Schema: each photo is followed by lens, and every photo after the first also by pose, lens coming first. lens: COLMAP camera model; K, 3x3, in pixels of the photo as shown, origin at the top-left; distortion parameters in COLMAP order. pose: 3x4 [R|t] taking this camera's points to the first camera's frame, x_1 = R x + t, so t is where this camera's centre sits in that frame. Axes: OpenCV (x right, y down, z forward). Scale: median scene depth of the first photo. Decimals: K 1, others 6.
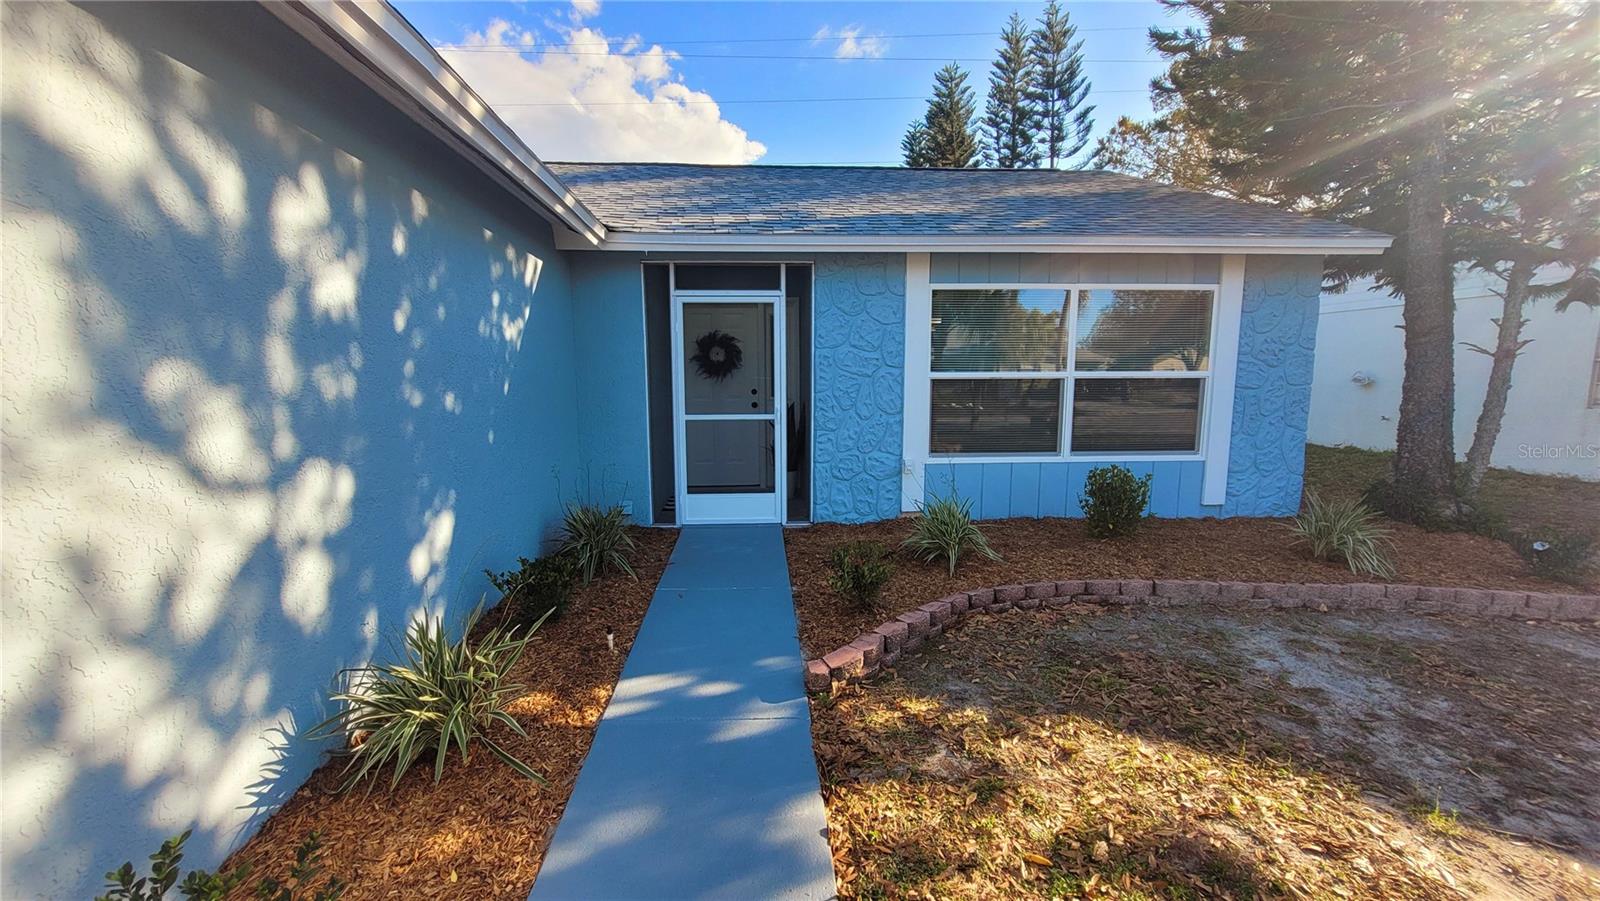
lens RADIAL K [[634.3, 0, 792.7], [0, 634.3, 453.7], [0, 0, 1]] dist [-0.001267, -0.000046]
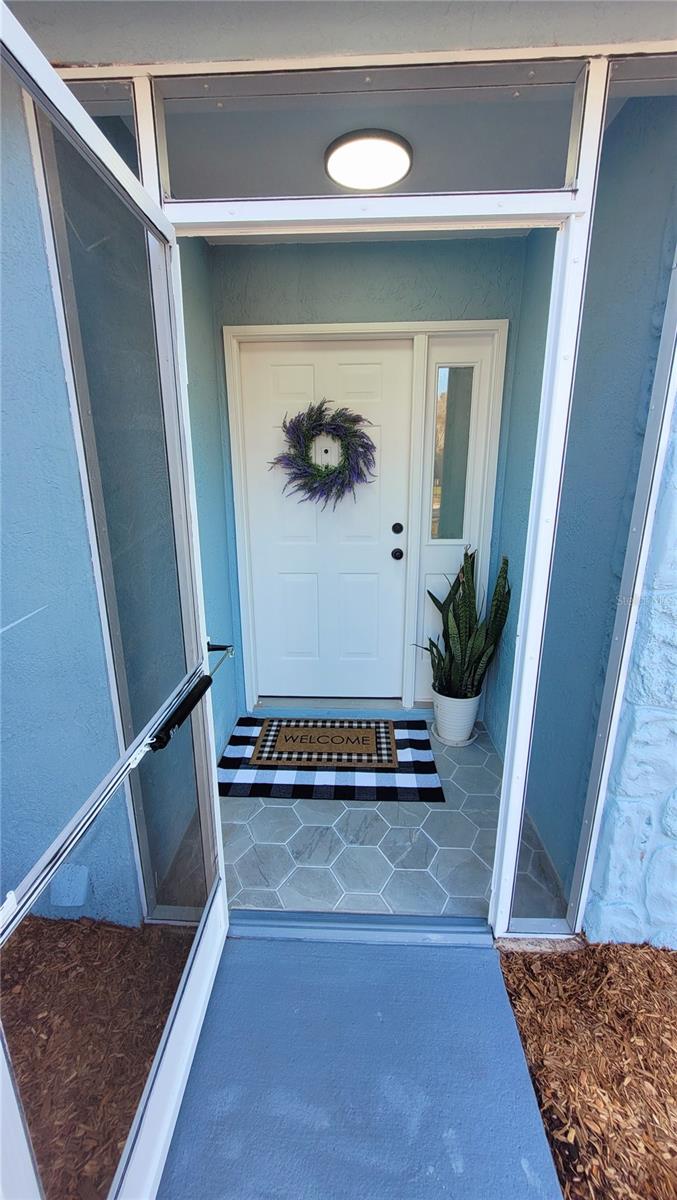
lens RADIAL K [[479.3, 0, 336.7], [0, 479.3, 597.1], [0, 0, 1]] dist [-0.000397, -0.000010]
pose [[0.993968, 0.025317, -0.106704, -0.068447], [-0.010302, 0.990241, 0.138983, -0.098498], [0.109182, -0.137046, 0.984529, 0.627841]]
